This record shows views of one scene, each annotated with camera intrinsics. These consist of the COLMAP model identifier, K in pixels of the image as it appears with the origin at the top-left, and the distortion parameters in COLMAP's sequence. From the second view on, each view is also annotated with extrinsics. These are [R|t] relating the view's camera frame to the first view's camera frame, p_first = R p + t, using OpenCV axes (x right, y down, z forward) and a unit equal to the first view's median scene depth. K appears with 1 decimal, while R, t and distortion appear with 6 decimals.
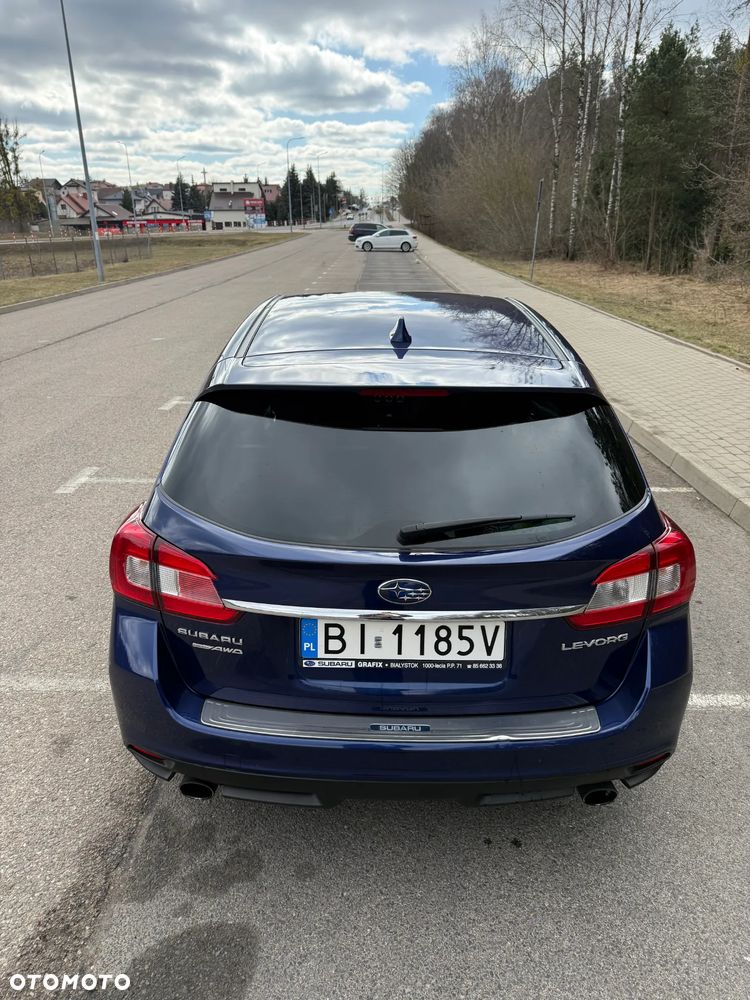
lens RADIAL K [[723.6, 0, 375.6], [0, 723.6, 490.5], [0, 0, 1]] dist [-0.004507, -0.012446]
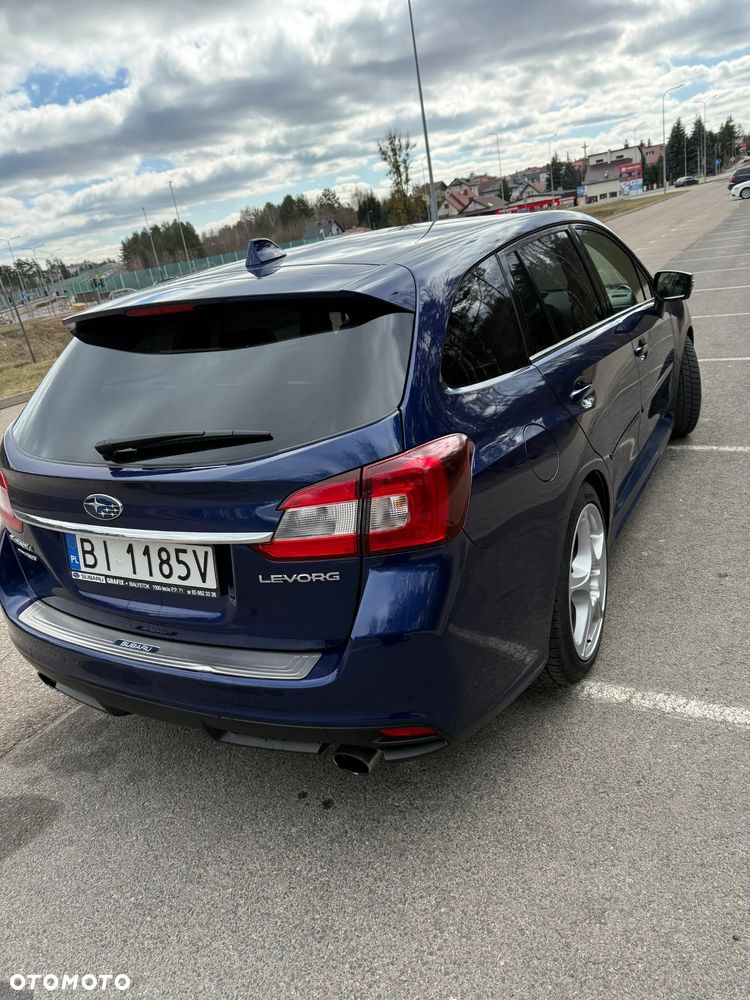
lens RADIAL K [[709.5, 0, 377.9], [0, 709.5, 501.1], [0, 0, 1]] dist [0.013115, -0.020169]
pose [[0.874565, 0.031695, -0.483871, 0.798377], [-0.010738, 0.998883, 0.046021, 0.076216], [0.484789, -0.035053, 0.873929, 0.302163]]
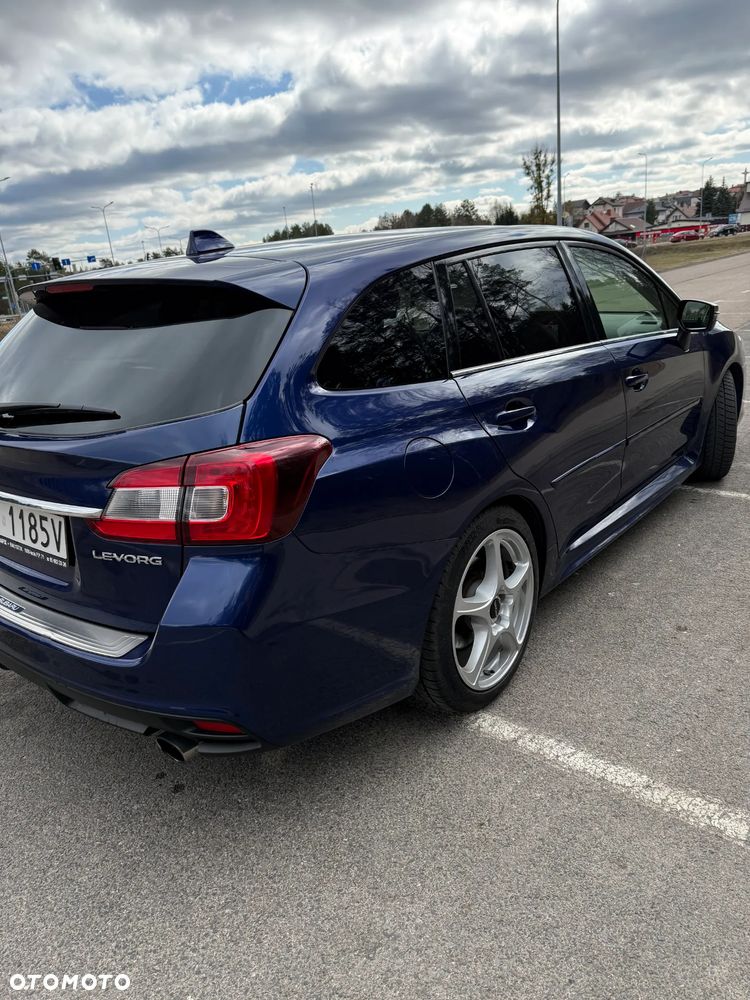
lens RADIAL K [[707.0, 0, 376.1], [0, 707.0, 505.9], [0, 0, 1]] dist [0.025542, -0.034910]
pose [[0.784718, 0.133042, -0.605406, 1.063103], [-0.128926, 0.990366, 0.050528, 0.062974], [0.606296, 0.038402, 0.794311, 0.494140]]
